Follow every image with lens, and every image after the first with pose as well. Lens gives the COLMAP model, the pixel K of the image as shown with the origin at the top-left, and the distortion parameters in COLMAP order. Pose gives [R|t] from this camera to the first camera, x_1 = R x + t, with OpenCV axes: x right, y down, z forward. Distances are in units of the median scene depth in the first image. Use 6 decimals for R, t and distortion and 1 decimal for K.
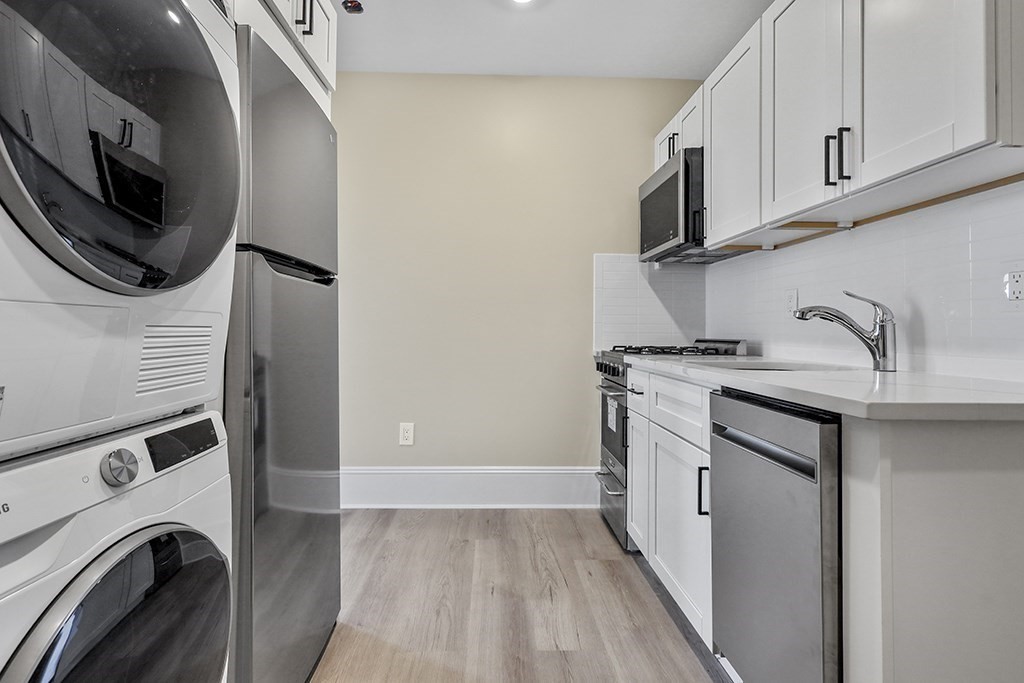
lens RADIAL K [[475.3, 0, 493.1], [0, 475.3, 327.6], [0, 0, 1]] dist [0.000212, -0.000548]
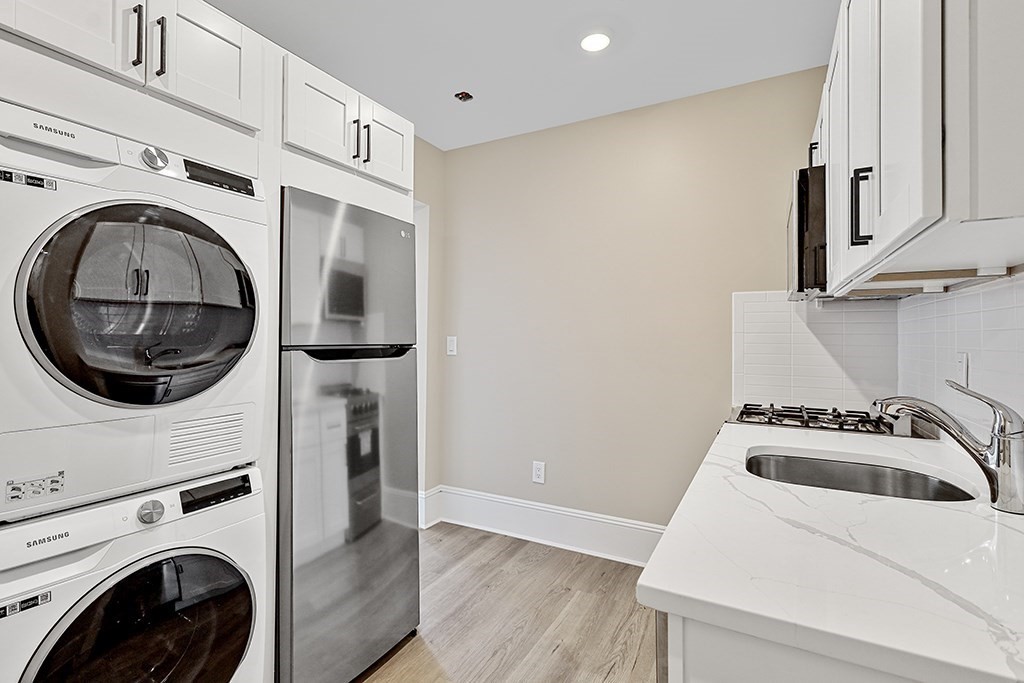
lens RADIAL K [[475.3, 0, 505.6], [0, 475.3, 337.9], [0, 0, 1]] dist [0.000212, -0.000548]
pose [[0.864521, -0.006171, -0.502559, 0.406601], [0.008820, 0.999957, 0.002895, -0.110987], [0.502520, -0.006936, 0.864538, 0.068730]]
